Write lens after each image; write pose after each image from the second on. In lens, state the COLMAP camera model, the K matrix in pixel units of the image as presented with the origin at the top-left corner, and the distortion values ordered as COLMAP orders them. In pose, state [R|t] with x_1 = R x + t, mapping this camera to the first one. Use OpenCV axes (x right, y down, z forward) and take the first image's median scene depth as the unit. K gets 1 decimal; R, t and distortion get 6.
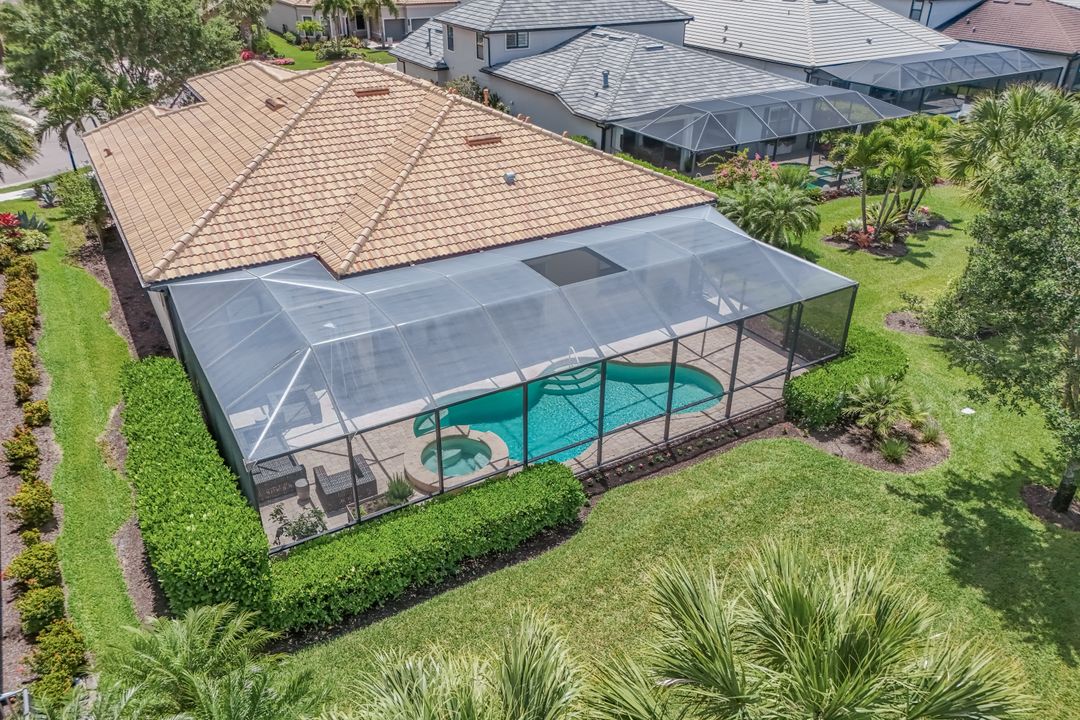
lens RADIAL K [[778.2, 0, 544.0], [0, 778.2, 360.9], [0, 0, 1]] dist [0.077457, -0.069463]
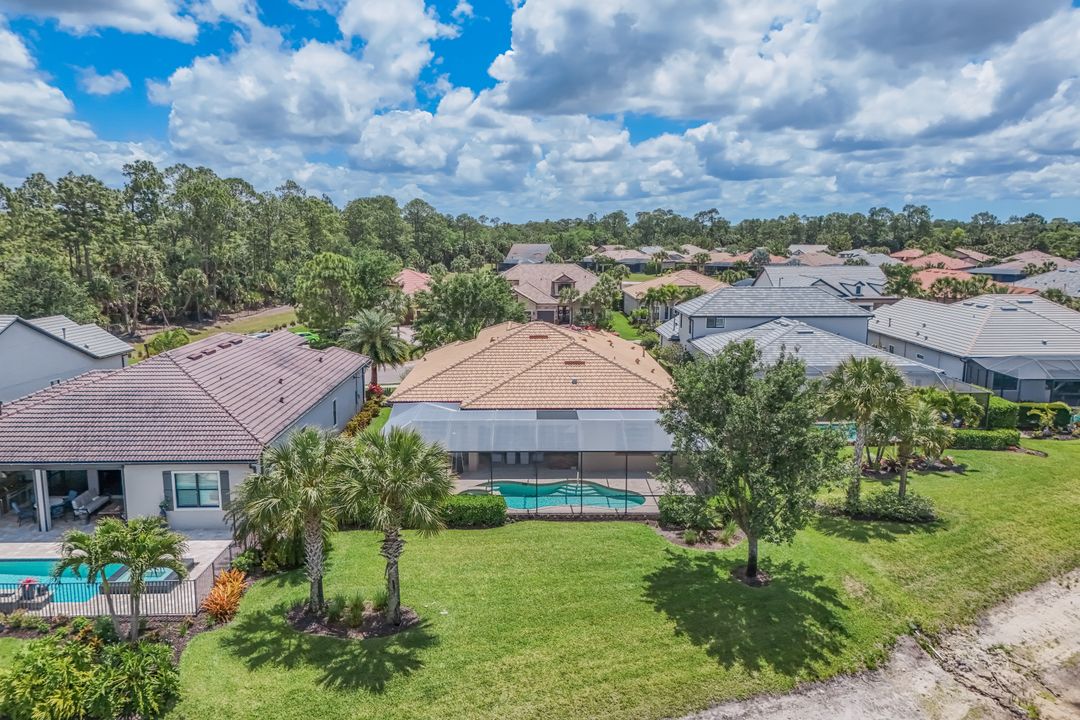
lens RADIAL K [[778.2, 0, 544.0], [0, 778.2, 360.9], [0, 0, 1]] dist [0.077457, -0.069463]
pose [[0.865953, 0.074851, -0.494493, 0.801455], [-0.239233, 0.930275, -0.278129, 0.249977], [0.439196, 0.359146, 0.823481, -0.555860]]
